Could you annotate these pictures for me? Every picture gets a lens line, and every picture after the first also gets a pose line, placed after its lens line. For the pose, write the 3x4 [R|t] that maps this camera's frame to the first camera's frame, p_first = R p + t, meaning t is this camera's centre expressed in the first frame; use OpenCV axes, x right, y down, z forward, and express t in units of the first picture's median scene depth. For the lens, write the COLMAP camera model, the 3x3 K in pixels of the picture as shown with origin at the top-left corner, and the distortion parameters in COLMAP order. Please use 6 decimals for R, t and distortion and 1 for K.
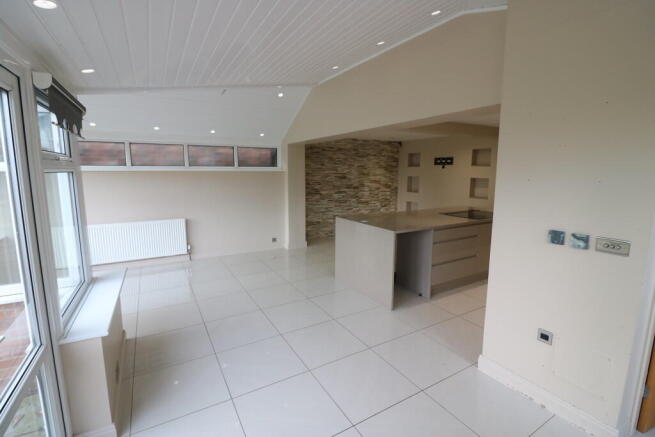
lens RADIAL K [[301.7, 0, 327.5], [0, 301.7, 212.1], [0, 0, 1]] dist [-0.018657, -0.001036]
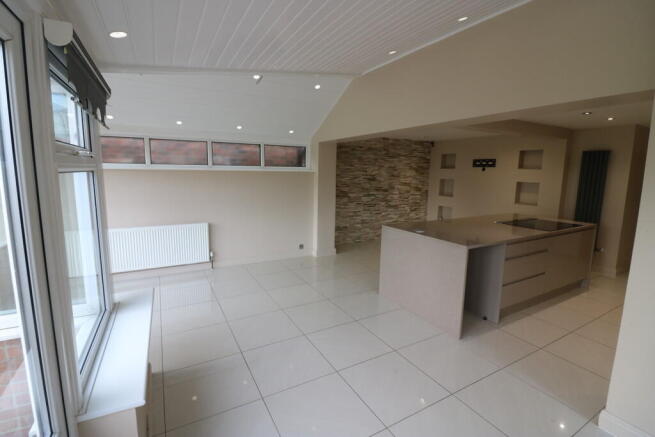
lens RADIAL K [[301.7, 0, 327.5], [0, 301.7, 212.1], [0, 0, 1]] dist [-0.018657, -0.001036]
pose [[0.999694, 0.015197, -0.019532, -0.085956], [-0.015222, 0.999883, -0.001154, -0.013579], [0.019513, 0.001451, 0.999809, 0.087816]]
